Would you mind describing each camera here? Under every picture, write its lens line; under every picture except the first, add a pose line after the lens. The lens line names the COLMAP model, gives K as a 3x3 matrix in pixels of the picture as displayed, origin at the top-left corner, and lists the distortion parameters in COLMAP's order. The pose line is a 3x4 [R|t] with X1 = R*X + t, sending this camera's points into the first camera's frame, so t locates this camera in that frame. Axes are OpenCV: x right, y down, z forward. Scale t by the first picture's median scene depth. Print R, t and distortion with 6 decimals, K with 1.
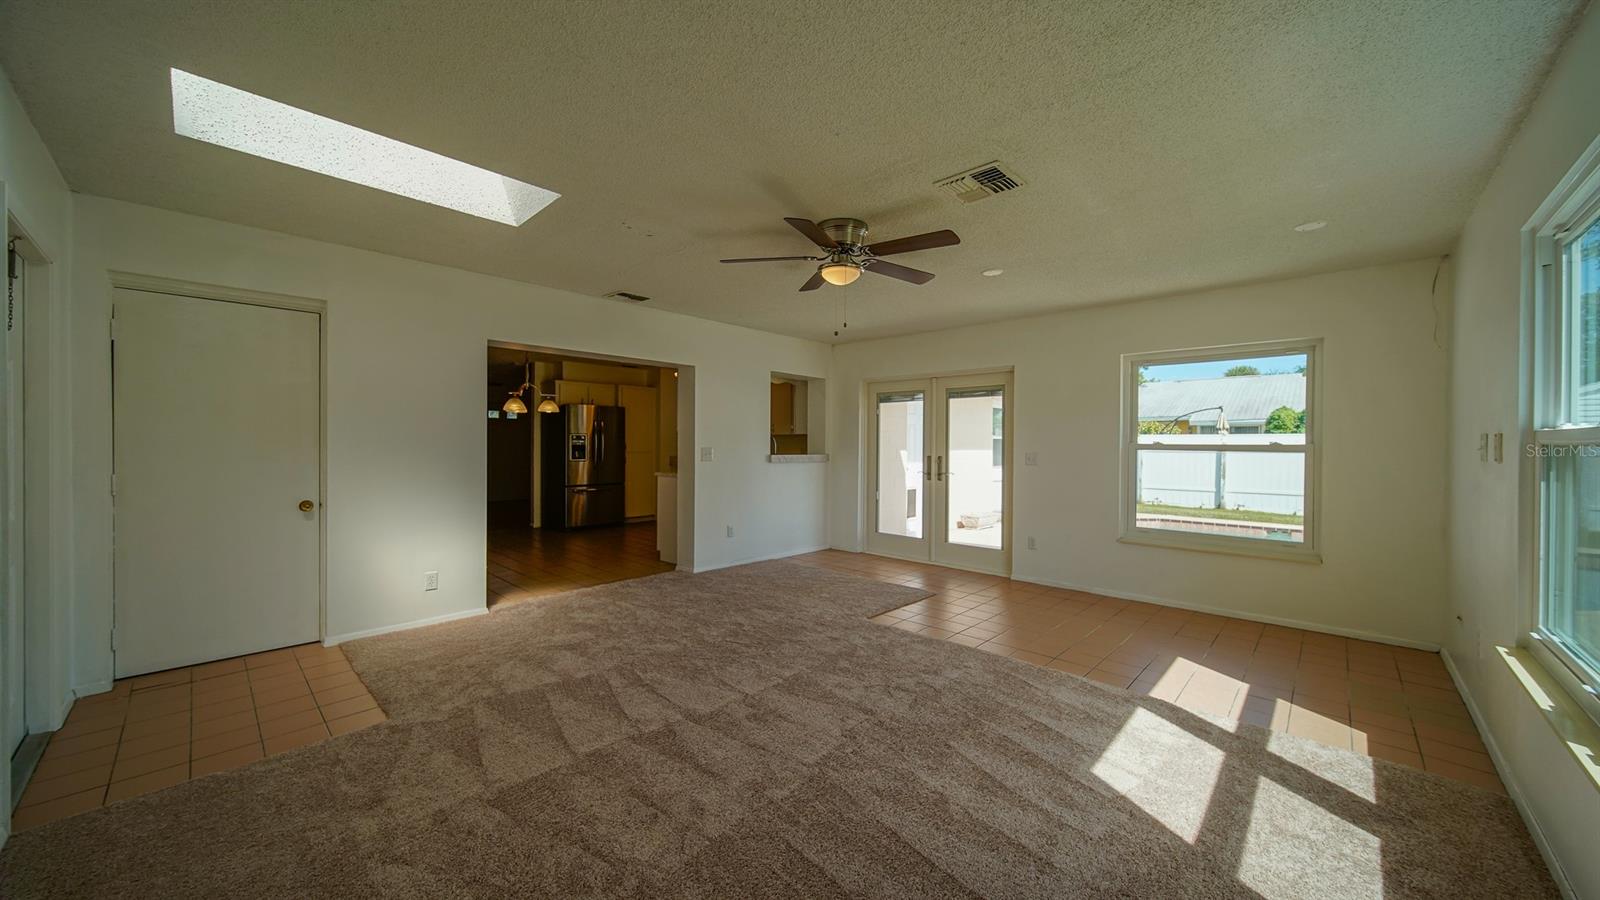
lens RADIAL K [[565.8, 0, 797.5], [0, 565.8, 446.6], [0, 0, 1]] dist [0.000709, -0.000108]
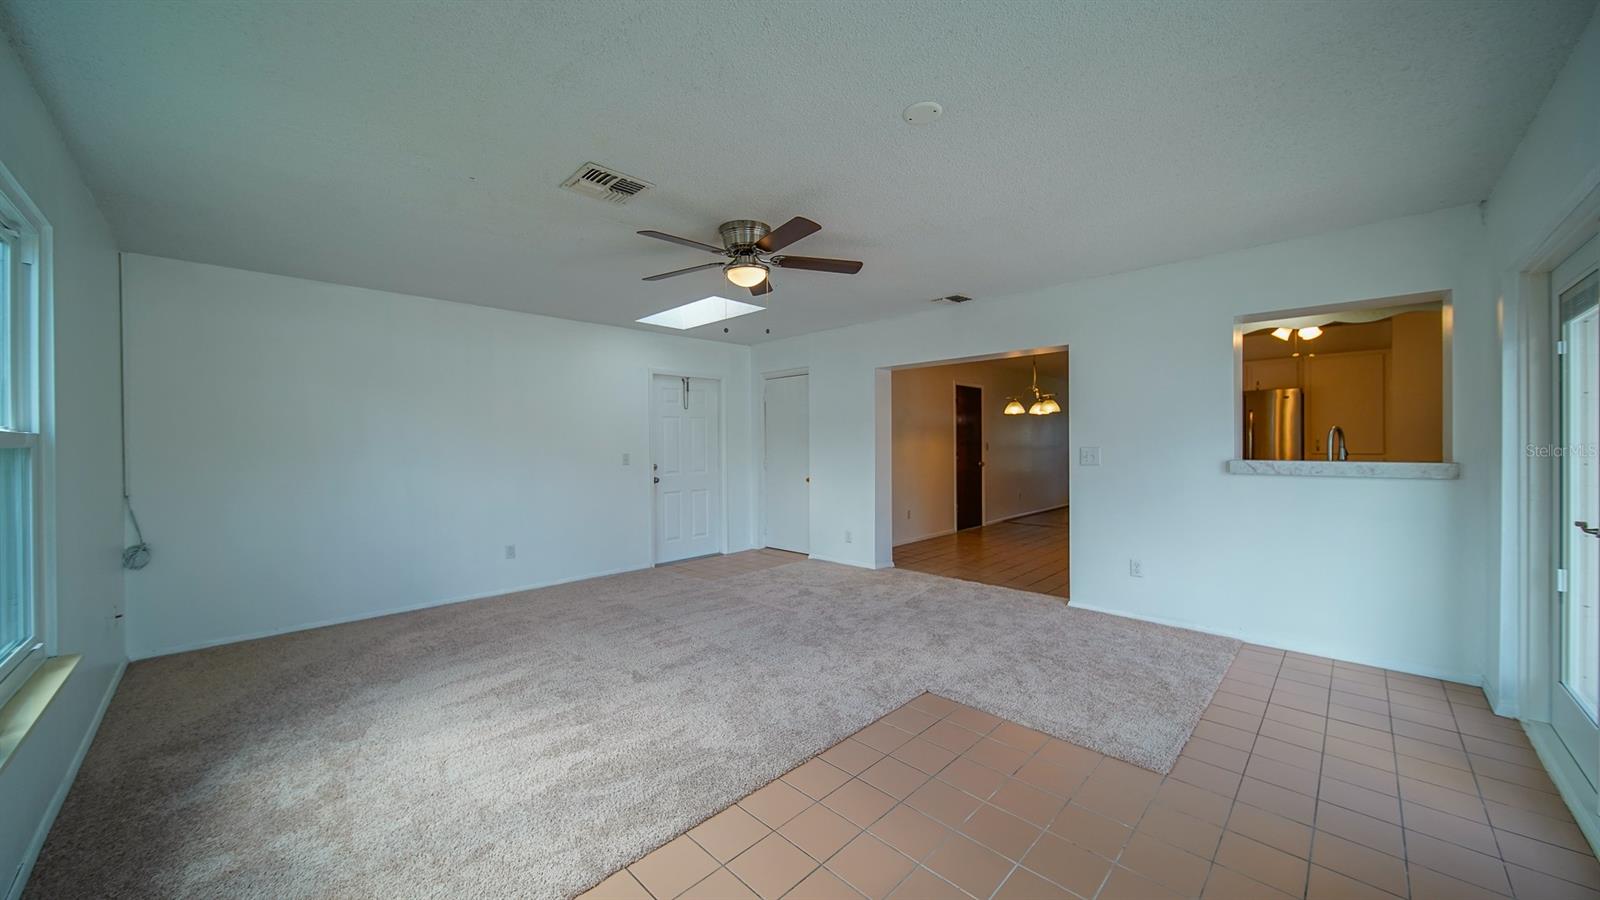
lens RADIAL K [[565.8, 0, 797.5], [0, 565.8, 446.6], [0, 0, 1]] dist [0.000709, -0.000108]
pose [[-0.022286, -0.002427, -0.999749, 0.974108], [-0.000653, 0.999997, -0.002413, 0.003251], [0.999751, 0.000599, -0.022288, 1.005153]]
